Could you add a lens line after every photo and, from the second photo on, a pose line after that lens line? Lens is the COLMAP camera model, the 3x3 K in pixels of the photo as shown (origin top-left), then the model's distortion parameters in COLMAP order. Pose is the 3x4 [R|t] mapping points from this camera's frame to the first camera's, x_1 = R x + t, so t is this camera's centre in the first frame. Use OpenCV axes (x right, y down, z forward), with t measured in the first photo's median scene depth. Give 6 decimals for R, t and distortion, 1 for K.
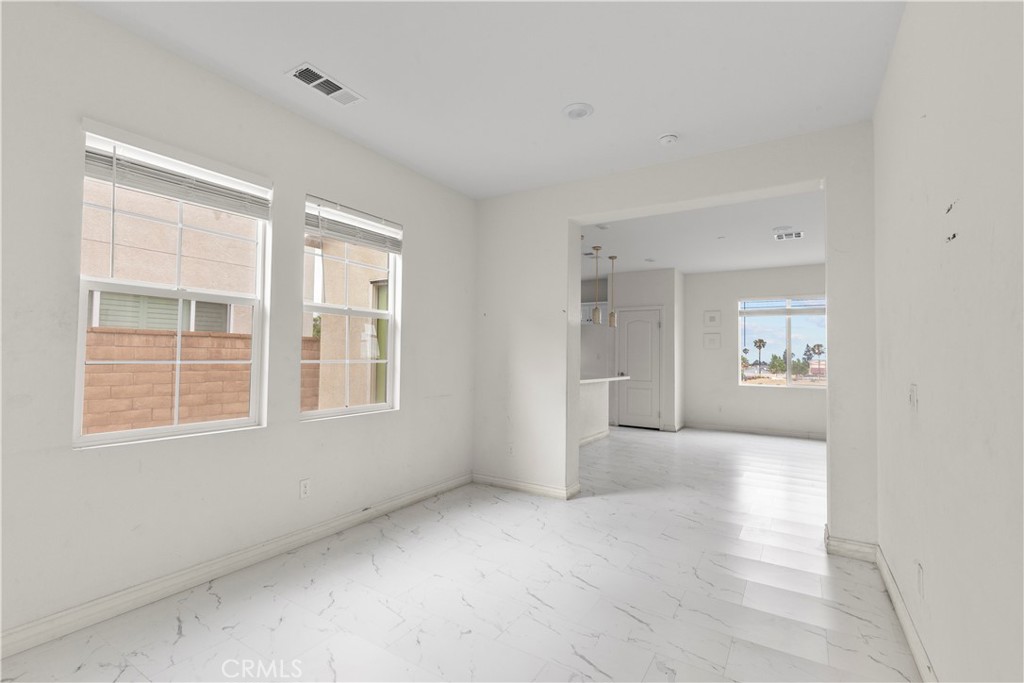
lens RADIAL K [[466.1, 0, 512.0], [0, 466.1, 341.5], [0, 0, 1]] dist [-0.000994, -0.000563]
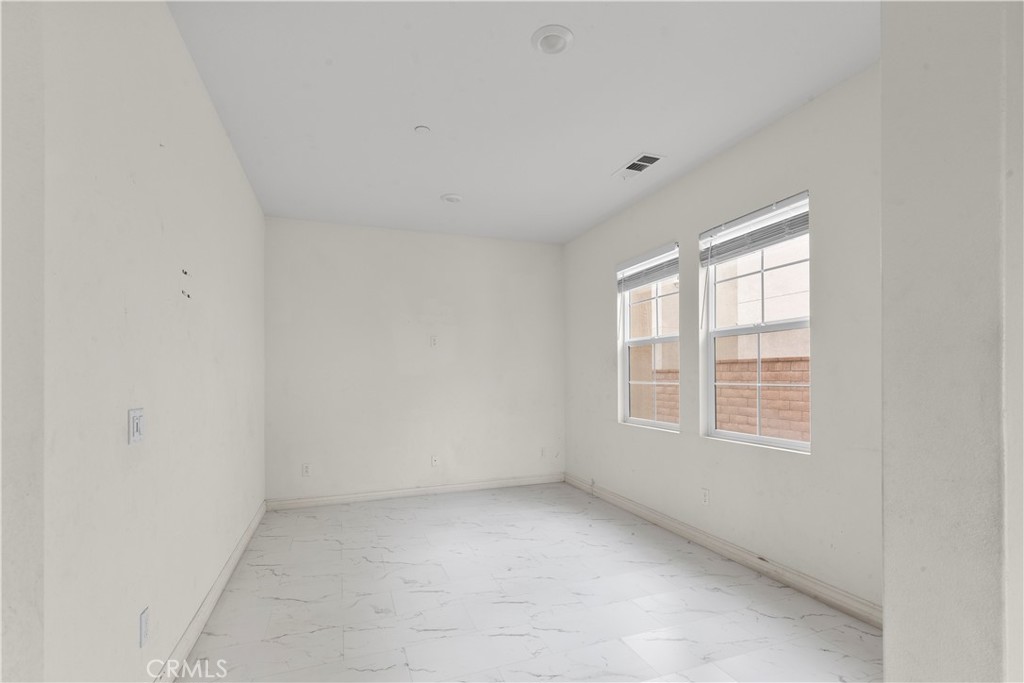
lens RADIAL K [[470.3, 0, 512.9], [0, 470.3, 376.1], [0, 0, 1]] dist [0.000504, 0.000056]
pose [[-0.621434, -0.008197, -0.783424, 0.718360], [0.021803, 0.999377, -0.027751, 0.046214], [0.783163, -0.034326, -0.620868, 1.329535]]
